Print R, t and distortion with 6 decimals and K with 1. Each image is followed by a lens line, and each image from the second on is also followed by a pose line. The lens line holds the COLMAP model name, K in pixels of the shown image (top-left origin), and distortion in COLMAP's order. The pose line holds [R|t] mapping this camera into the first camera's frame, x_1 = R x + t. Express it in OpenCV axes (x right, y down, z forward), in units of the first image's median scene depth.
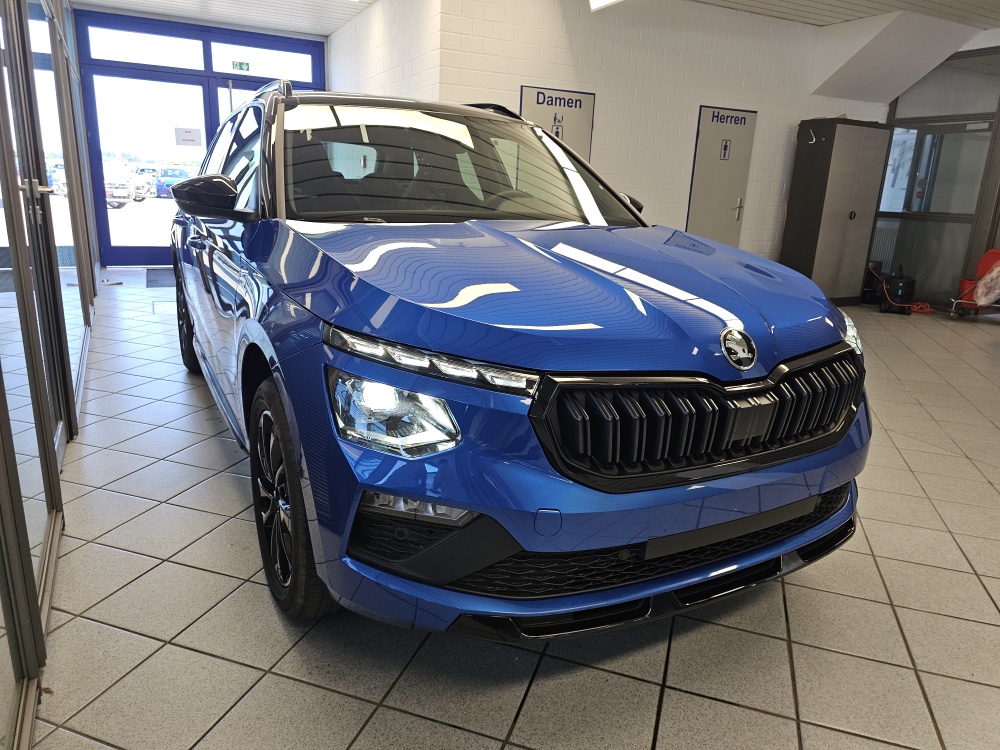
lens RADIAL K [[681.8, 0, 498.9], [0, 681.8, 374.7], [0, 0, 1]] dist [0.032166, -0.046707]
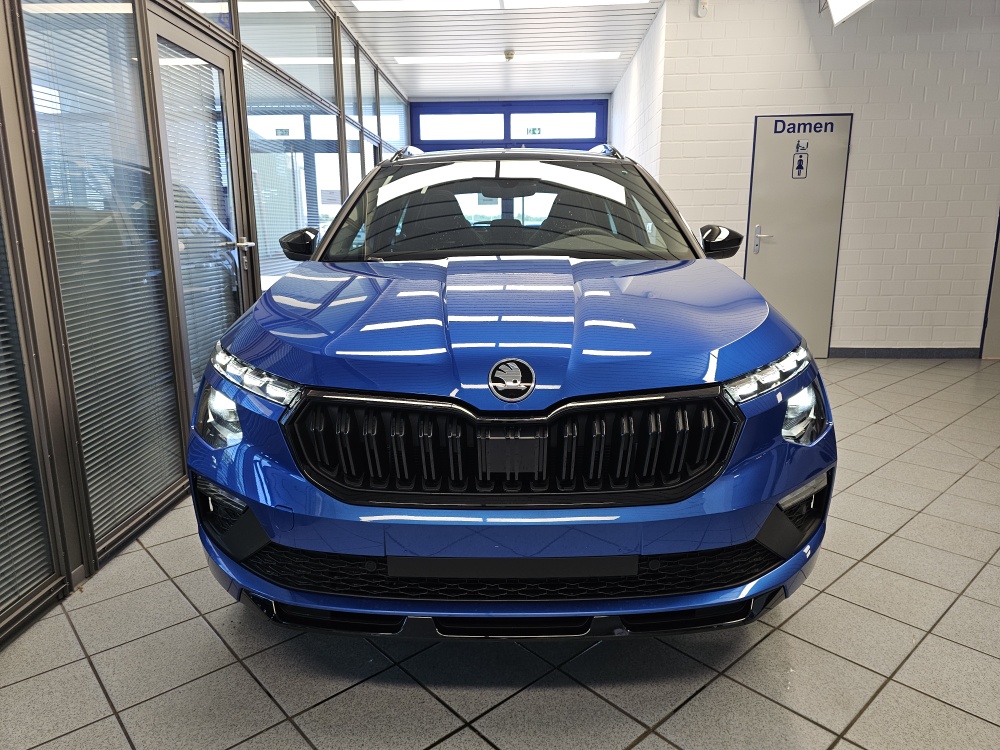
lens RADIAL K [[681.8, 0, 496.3], [0, 681.8, 371.3], [0, 0, 1]] dist [0.032166, -0.046707]
pose [[0.864698, 0.052356, -0.499556, 0.205940], [-0.086470, 0.995221, -0.045370, -0.000983], [0.494793, 0.082428, 0.865093, 0.038910]]
